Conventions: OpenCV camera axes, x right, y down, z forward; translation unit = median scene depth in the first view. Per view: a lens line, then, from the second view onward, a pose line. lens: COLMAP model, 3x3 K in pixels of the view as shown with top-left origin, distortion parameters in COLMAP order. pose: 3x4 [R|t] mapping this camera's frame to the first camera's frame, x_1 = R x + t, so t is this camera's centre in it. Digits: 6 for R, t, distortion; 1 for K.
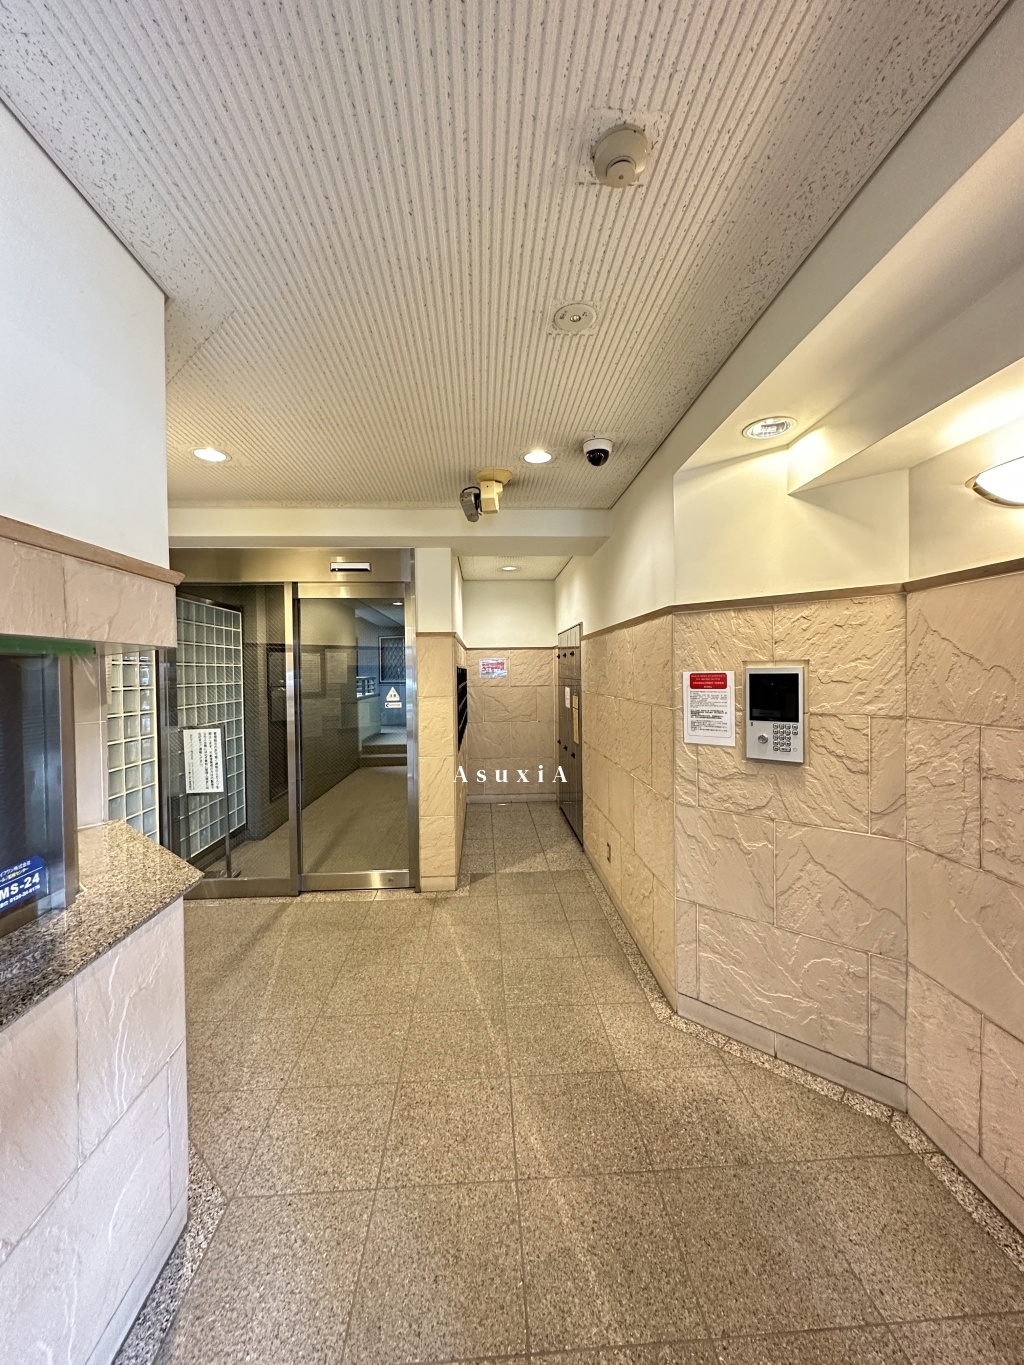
lens RADIAL K [[543.2, 0, 512.0], [0, 543.2, 682.5], [0, 0, 1]] dist [0.000273, 0.000385]
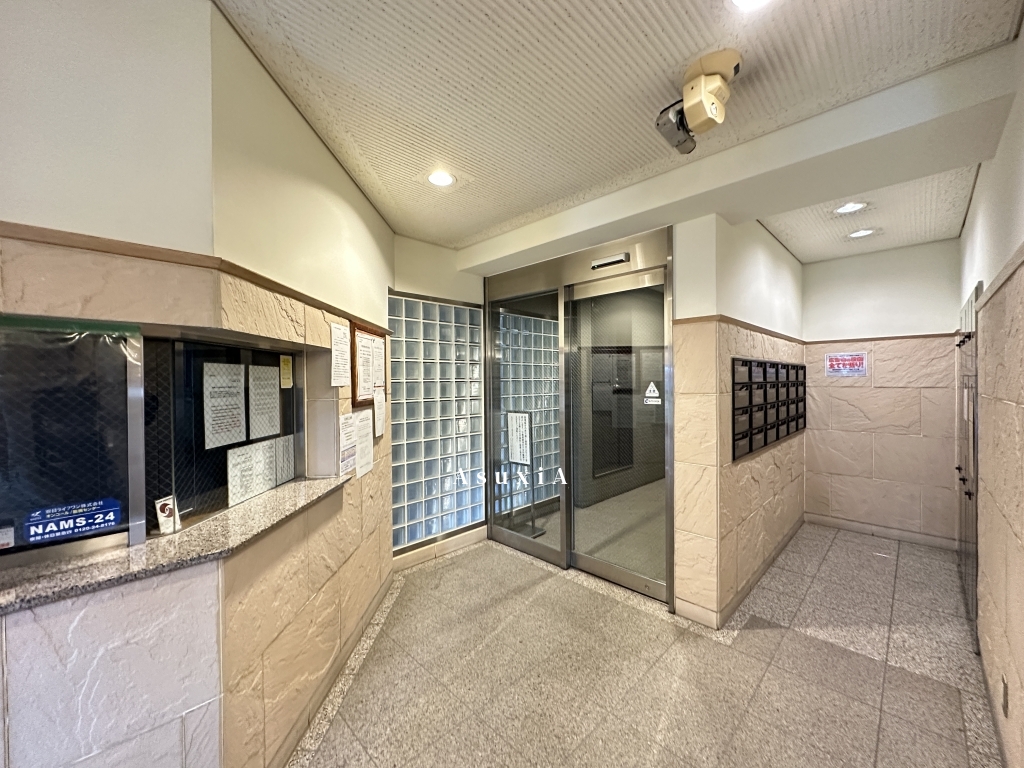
lens RADIAL K [[407.5, 0, 512.0], [0, 407.5, 384.0], [0, 0, 1]] dist [0.000273, 0.000385]
pose [[0.667630, 0.014644, -0.744349, 0.144815], [-0.016570, 0.999851, 0.004809, 0.013070], [0.744309, 0.009123, 0.667773, 0.359784]]
